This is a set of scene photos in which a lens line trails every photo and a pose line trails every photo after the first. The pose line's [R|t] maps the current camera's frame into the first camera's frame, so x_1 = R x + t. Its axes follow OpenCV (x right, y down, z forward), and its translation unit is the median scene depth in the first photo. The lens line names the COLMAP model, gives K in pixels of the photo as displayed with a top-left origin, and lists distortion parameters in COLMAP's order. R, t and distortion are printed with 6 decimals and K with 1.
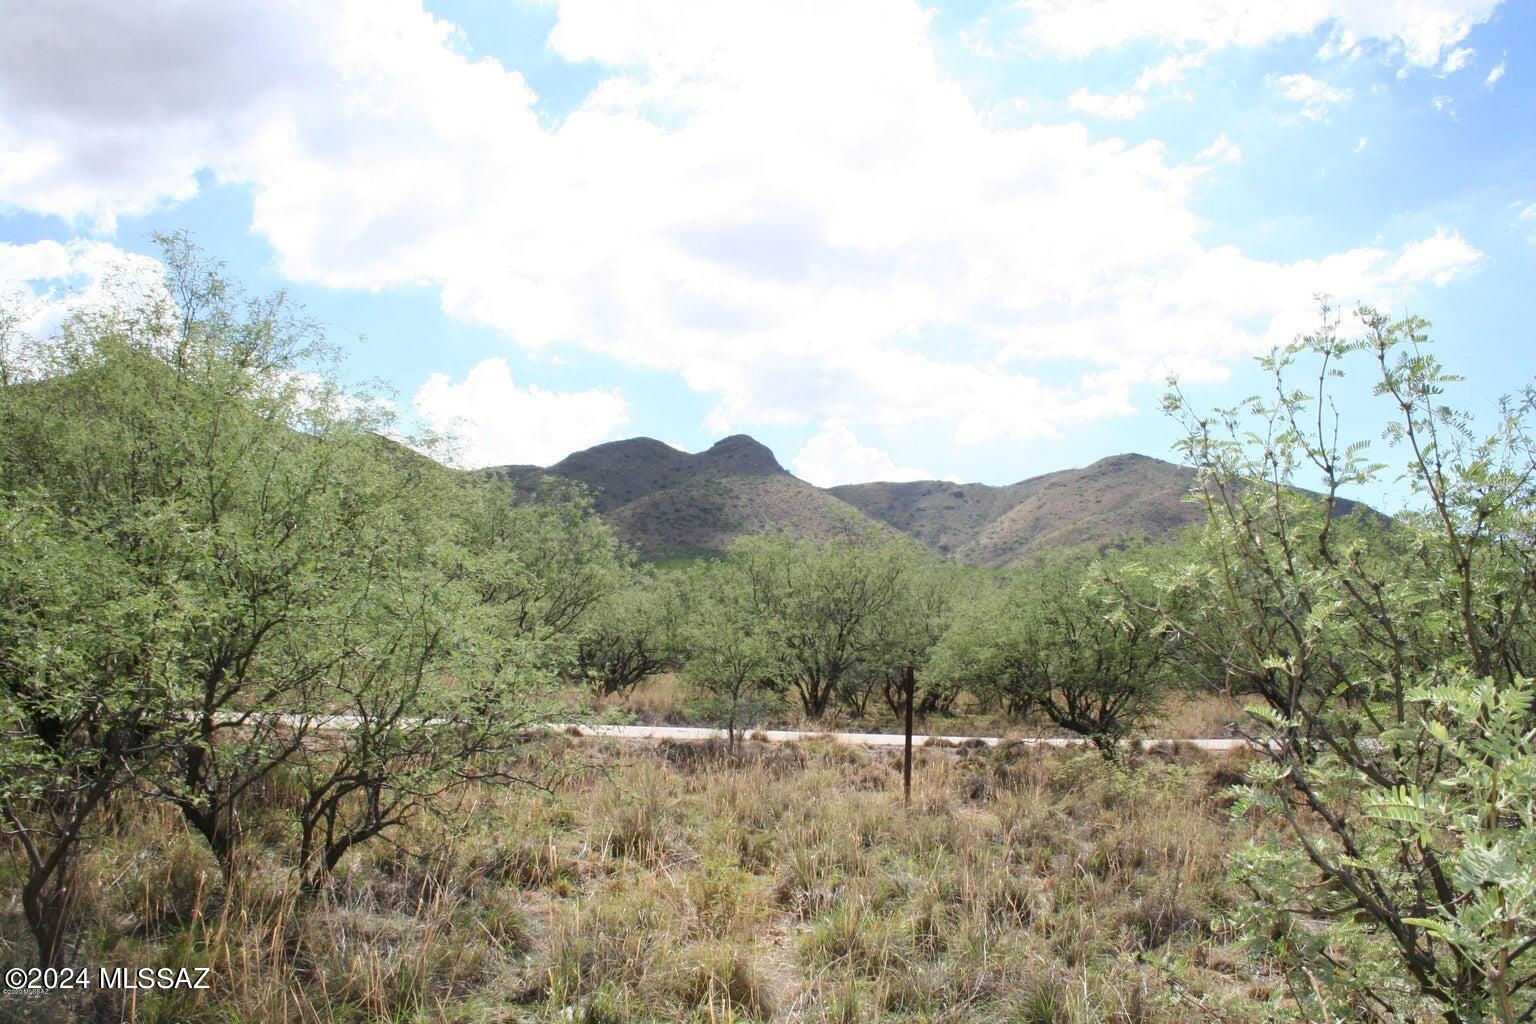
lens RADIAL K [[1303.9, 0, 764.9], [0, 1303.9, 515.1], [0, 0, 1]] dist [-0.144622, 0.130593]
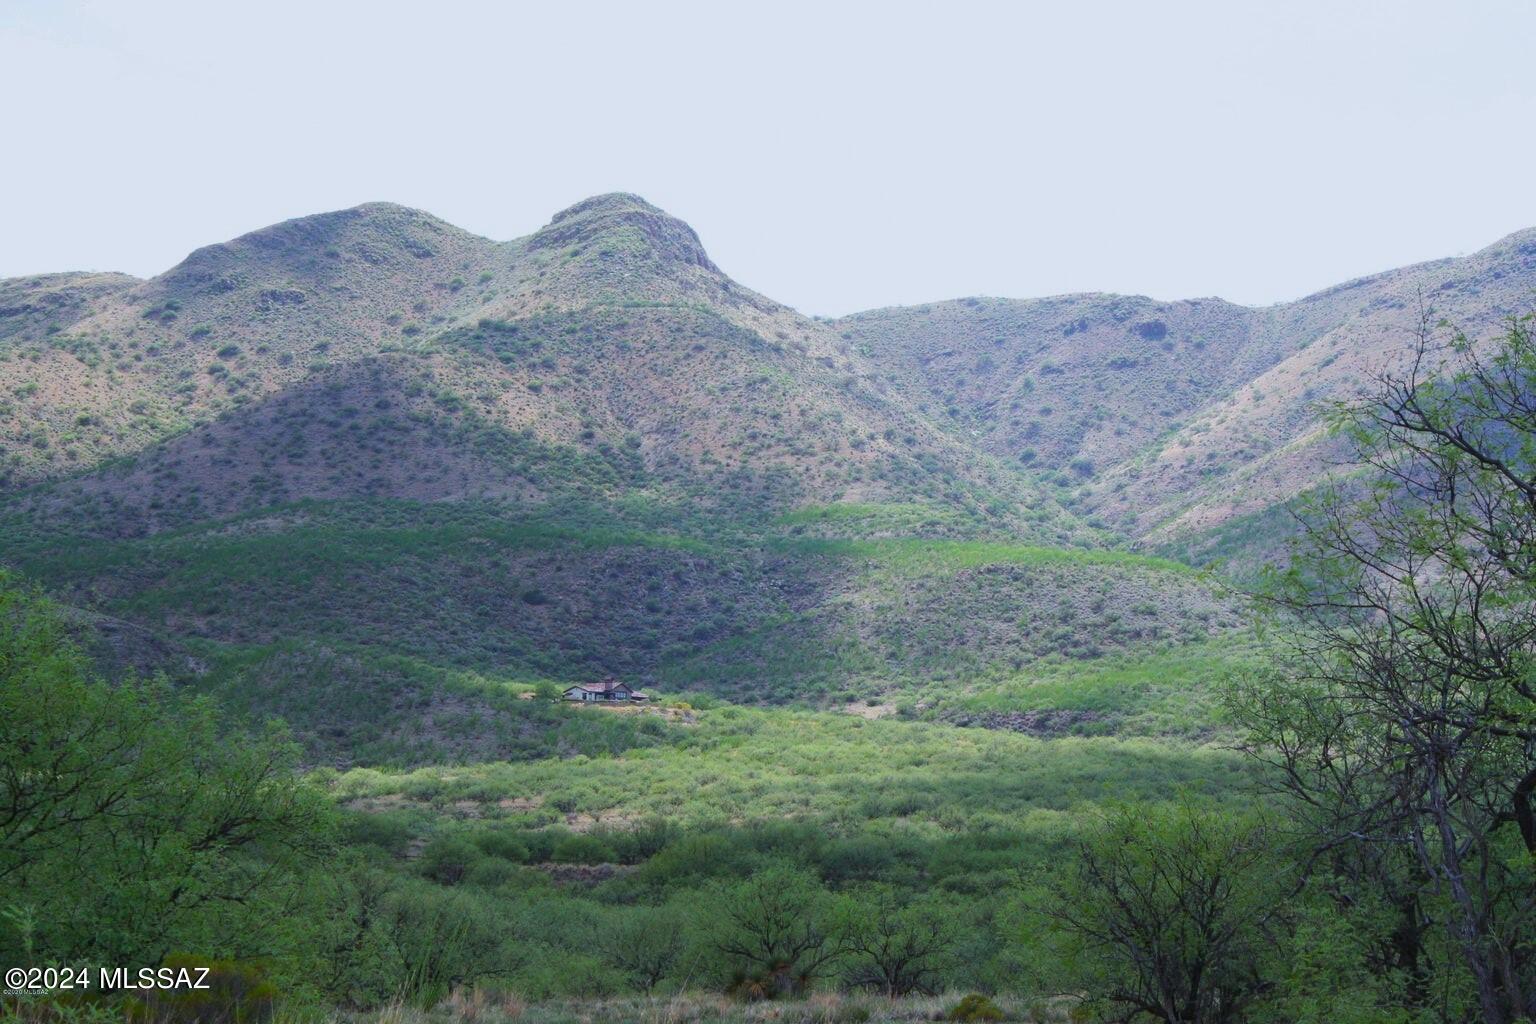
lens RADIAL K [[3737.5, 0, 808.0], [0, 3737.5, 591.8], [0, 0, 1]] dist [0.071778, 0.000000]
pose [[0.998475, -0.013484, -0.053542, 0.112045], [0.017549, 0.996939, 0.076184, -0.027305], [0.052350, -0.077008, 0.995655, -0.192601]]
